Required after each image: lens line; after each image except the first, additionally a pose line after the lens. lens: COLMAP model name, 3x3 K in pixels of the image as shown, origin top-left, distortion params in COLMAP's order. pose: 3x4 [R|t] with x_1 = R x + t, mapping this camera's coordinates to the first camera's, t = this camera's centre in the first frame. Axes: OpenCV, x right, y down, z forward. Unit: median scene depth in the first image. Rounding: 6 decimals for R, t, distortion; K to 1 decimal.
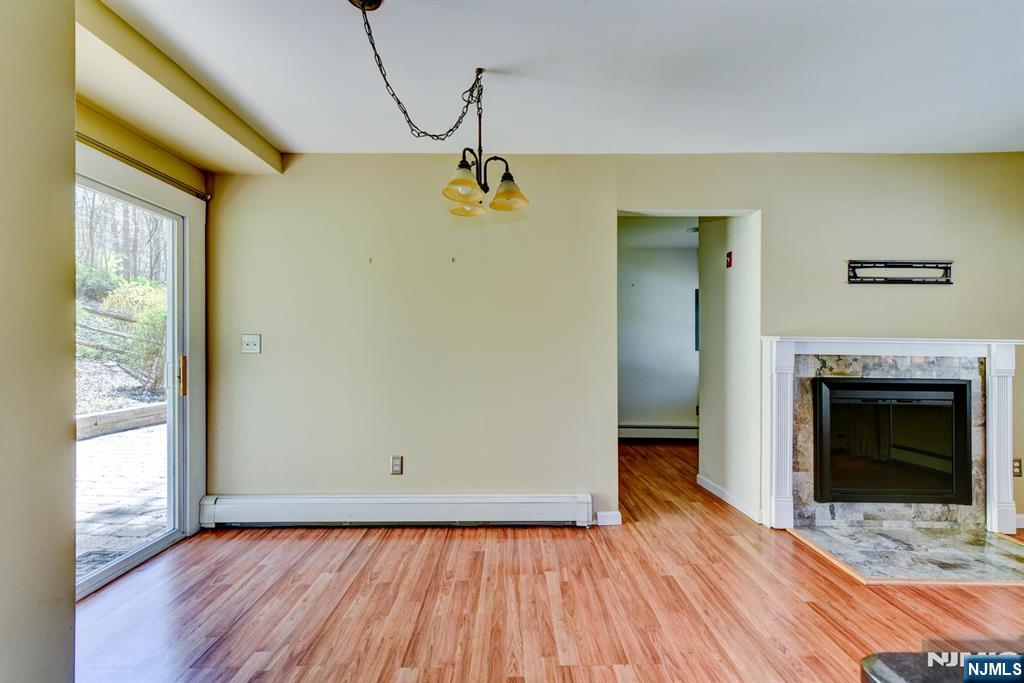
lens RADIAL K [[421.1, 0, 514.2], [0, 421.1, 347.9], [0, 0, 1]] dist [0.013644, -0.001608]
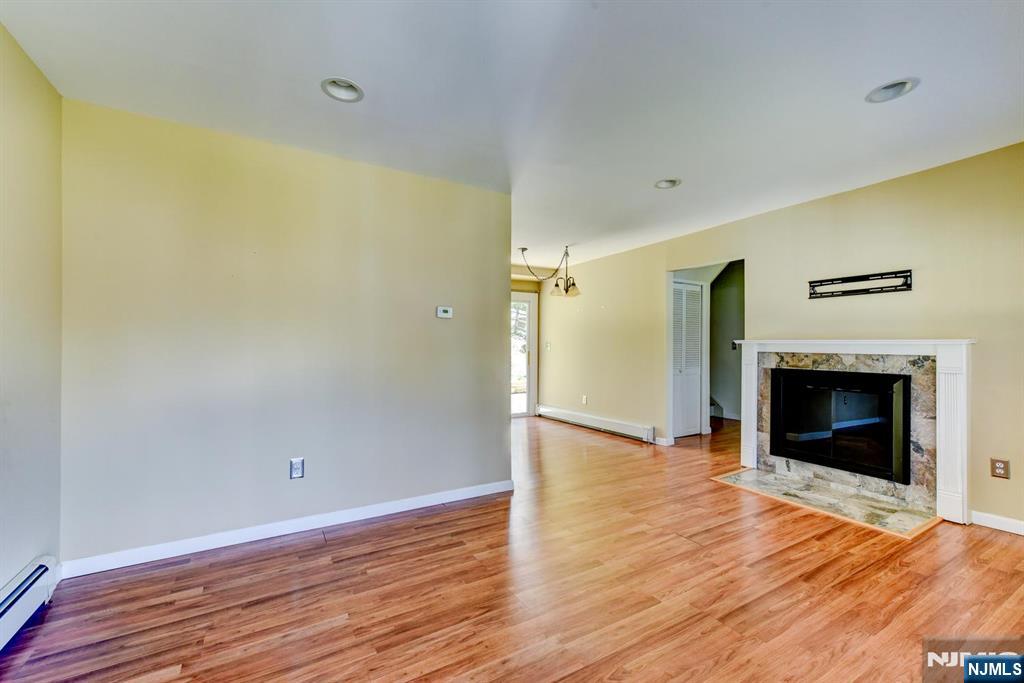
lens RADIAL K [[421.1, 0, 518.6], [0, 421.1, 344.0], [0, 0, 1]] dist [0.013644, -0.001608]
pose [[0.511000, -0.009925, -0.859523, 1.490821], [0.004226, 0.999950, -0.009034, -0.002515], [0.859570, 0.000984, 0.511017, -0.462880]]
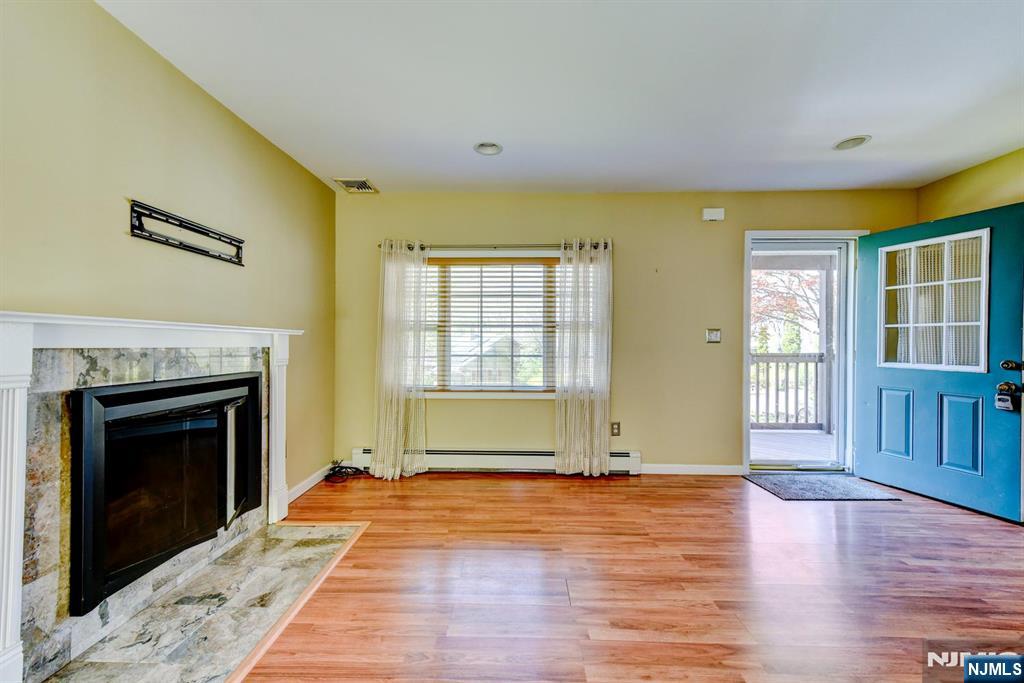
lens RADIAL K [[404.1, 0, 515.4], [0, 404.1, 340.4], [0, 0, 1]] dist [0.016382, -0.000431]
pose [[0.024000, -0.003120, 0.999707, 0.188254], [-0.008666, 0.999957, 0.003329, -0.001345], [-0.999674, -0.008744, 0.023972, 0.415664]]
